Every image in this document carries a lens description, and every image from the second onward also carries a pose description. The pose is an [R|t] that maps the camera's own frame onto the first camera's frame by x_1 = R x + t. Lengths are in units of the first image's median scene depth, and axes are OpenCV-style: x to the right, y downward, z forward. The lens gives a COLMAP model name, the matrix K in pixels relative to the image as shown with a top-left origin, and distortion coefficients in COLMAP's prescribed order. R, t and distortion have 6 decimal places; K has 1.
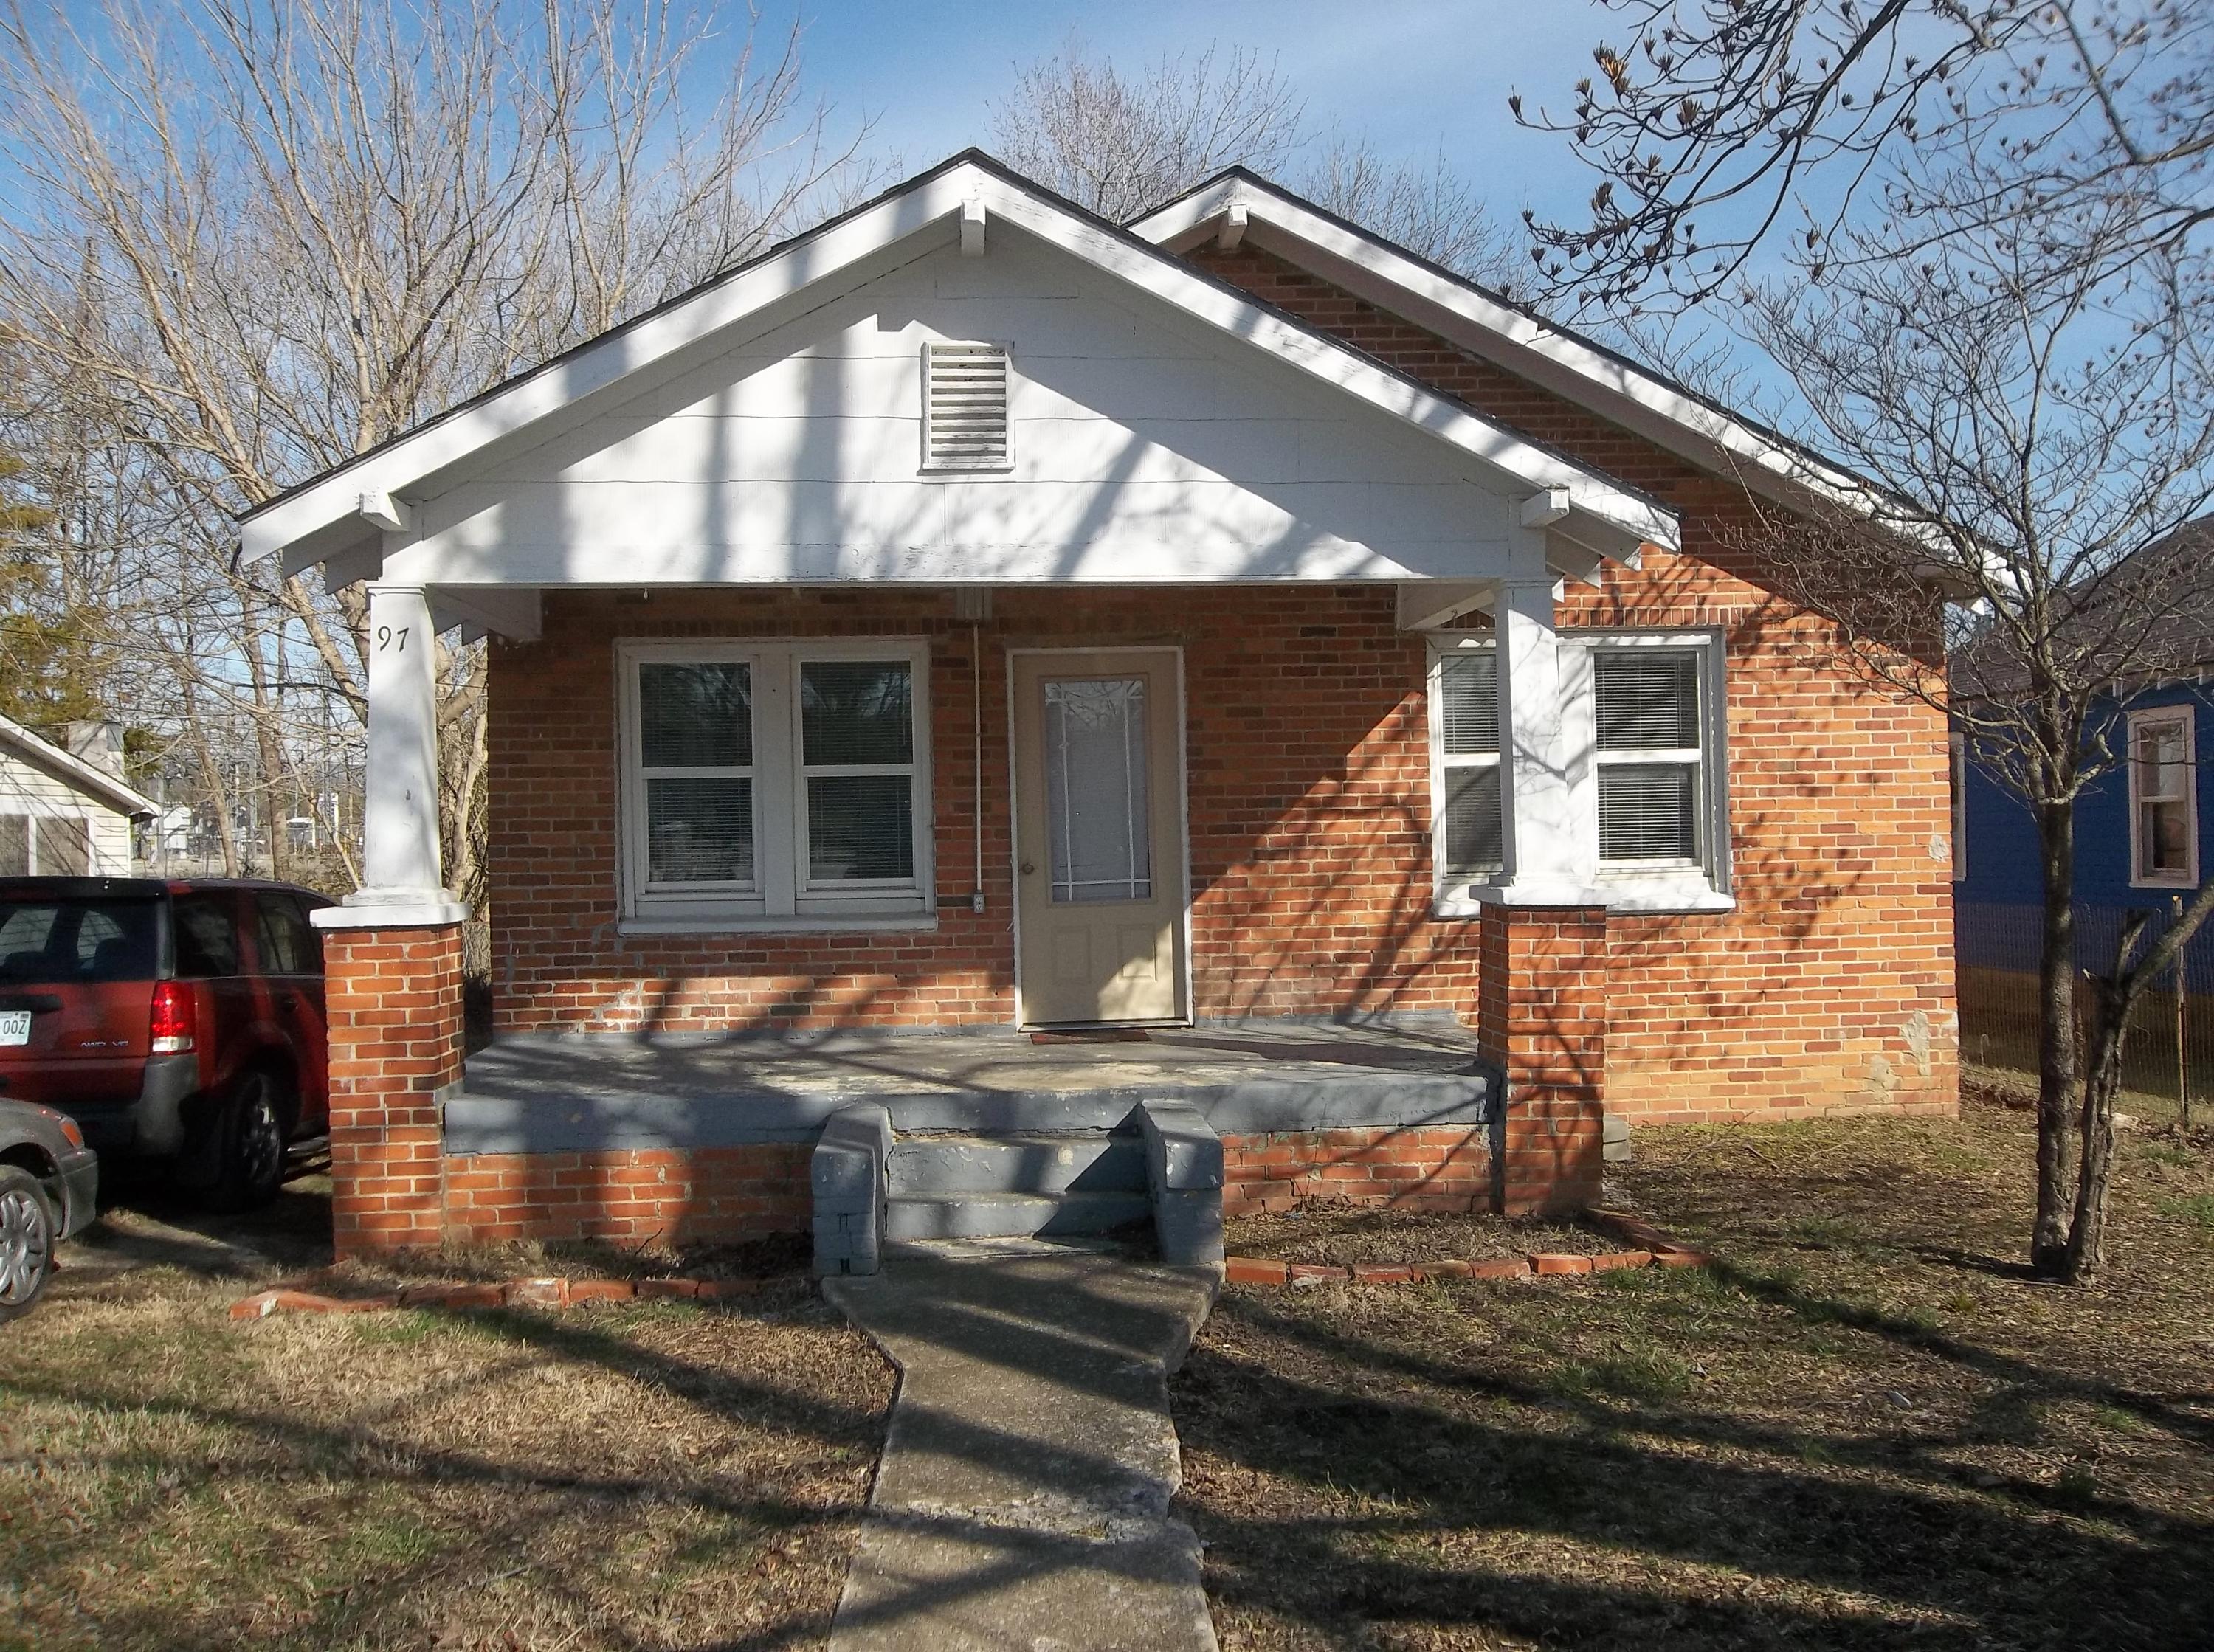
lens RADIAL K [[1809.4, 0, 1104.1], [0, 1809.4, 824.9], [0, 0, 1]] dist [-0.032690, 0.025509]
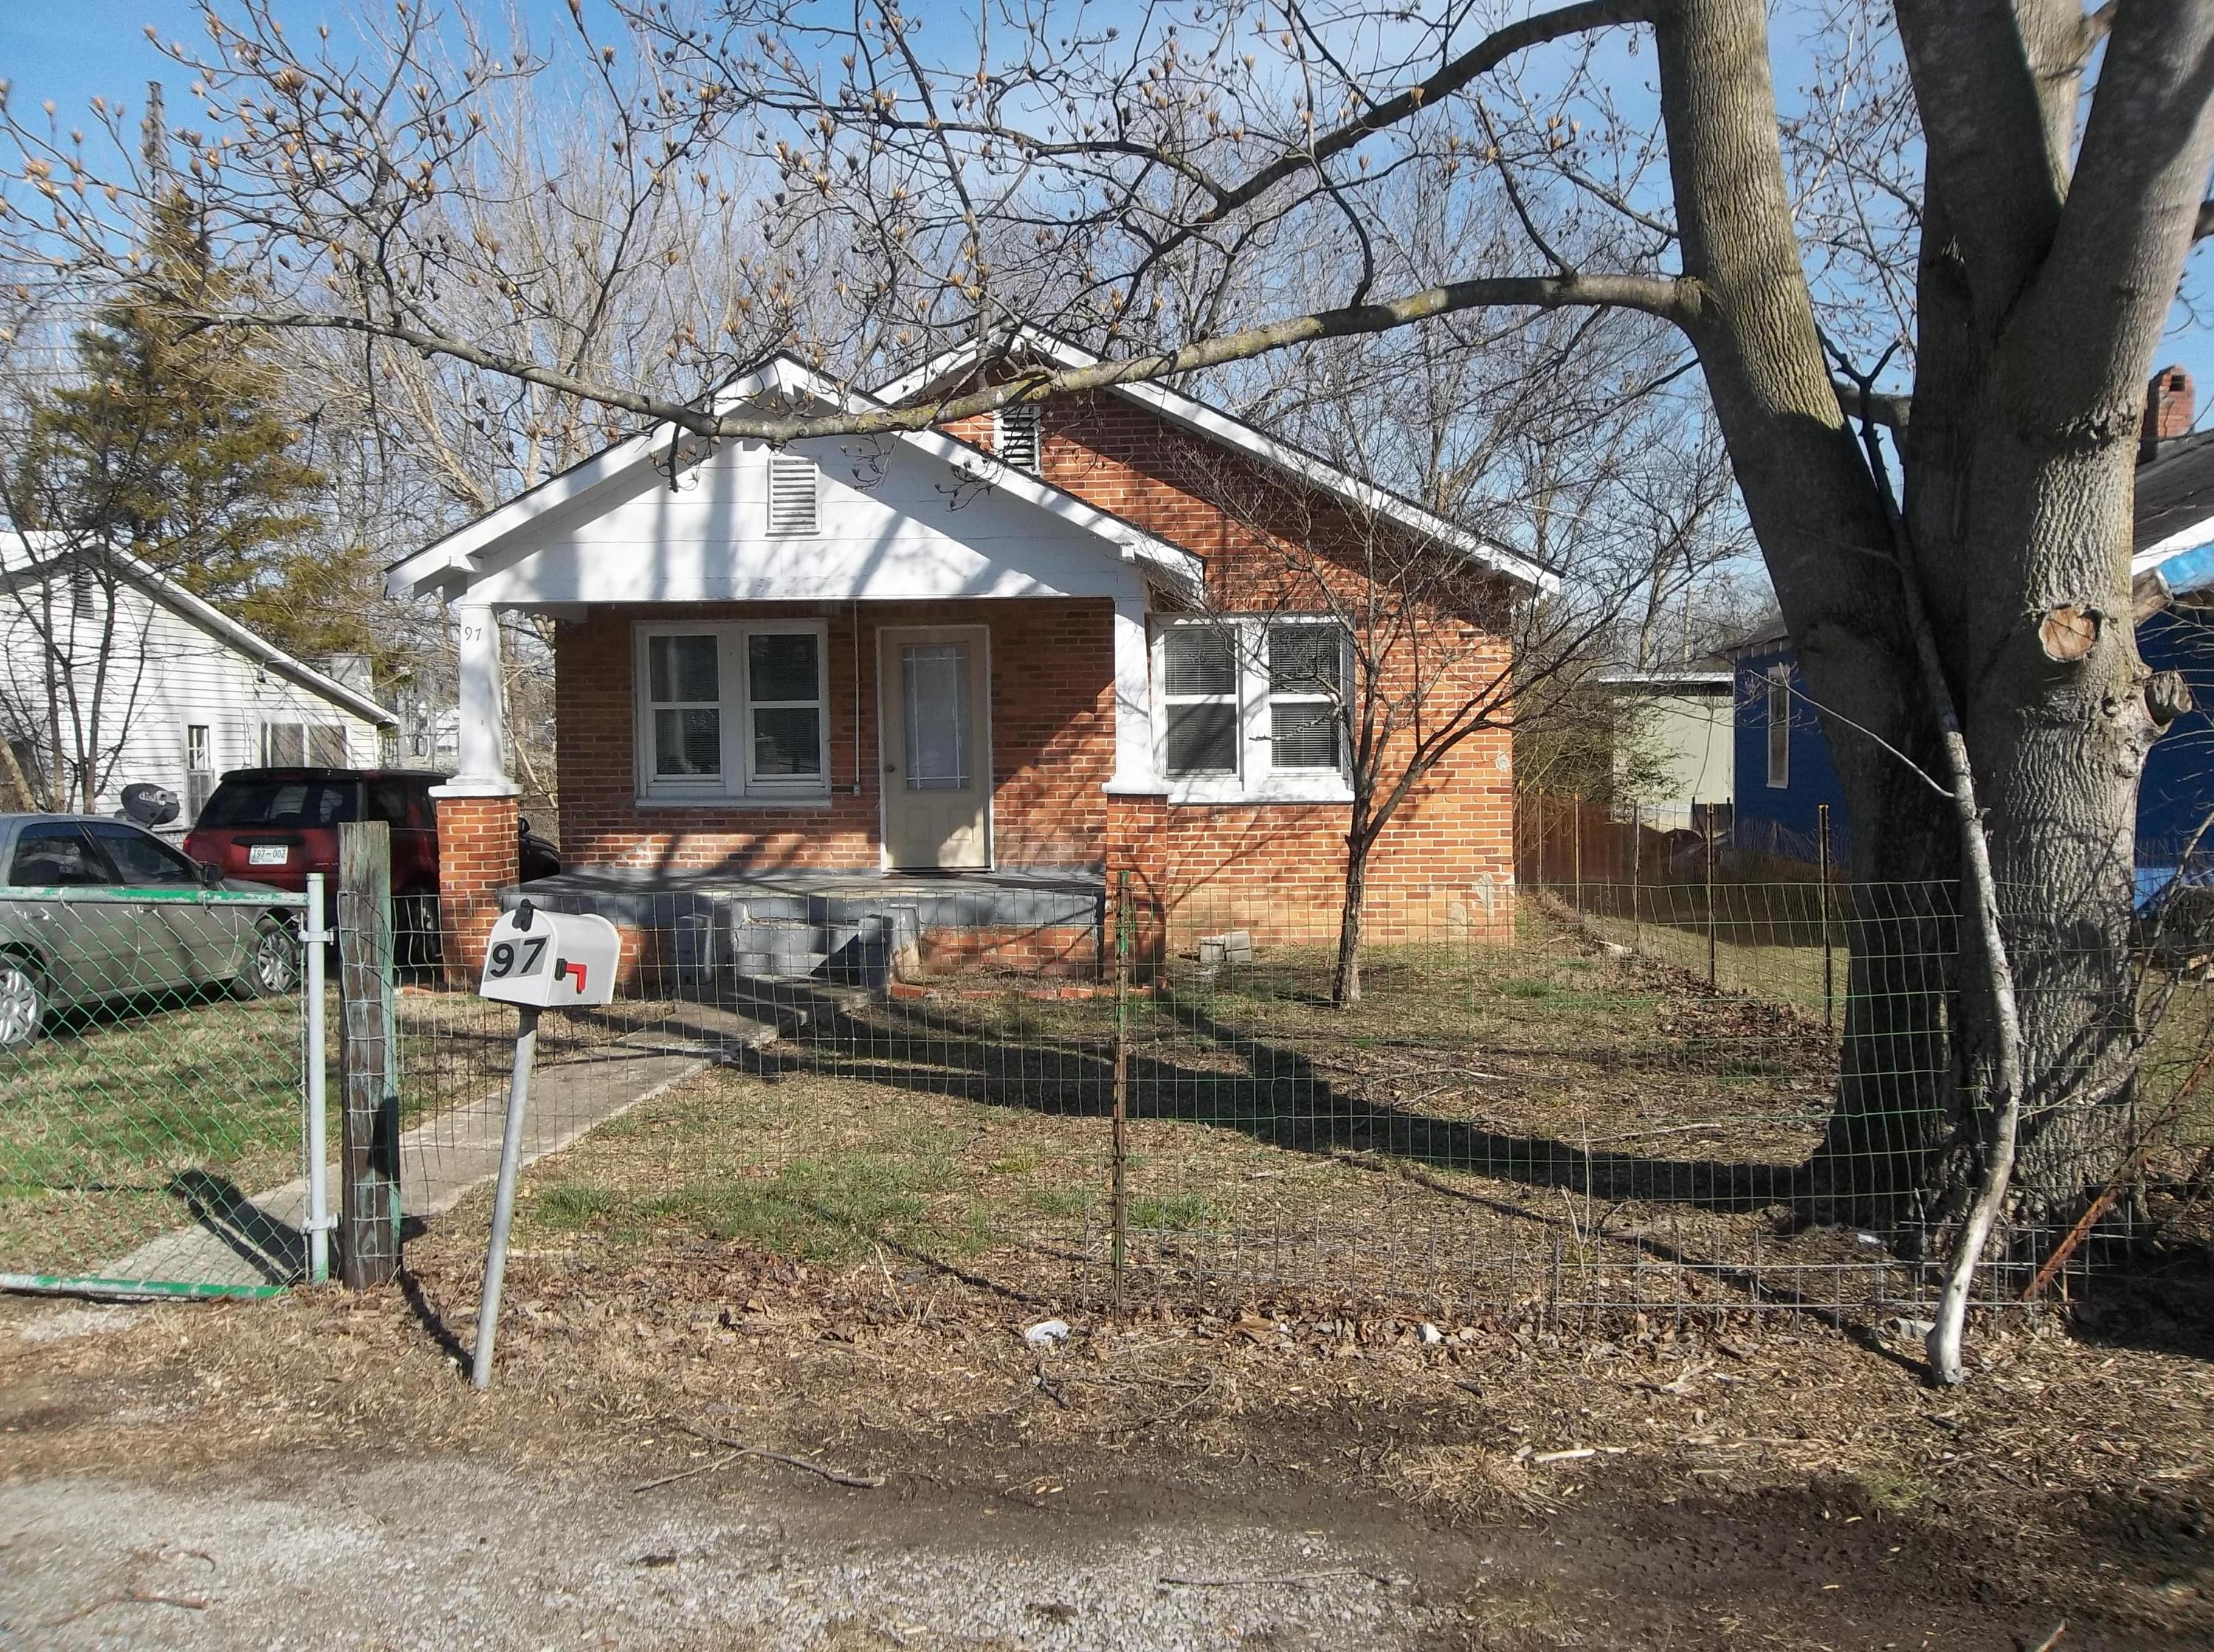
lens RADIAL K [[1809.4, 0, 1104.1], [0, 1809.4, 824.9], [0, 0, 1]] dist [-0.032690, 0.025509]
pose [[0.990209, 0.016725, -0.138586, 0.362950], [-0.009161, 0.998442, 0.055039, -0.014873], [0.139291, -0.053231, 0.988820, -0.526236]]
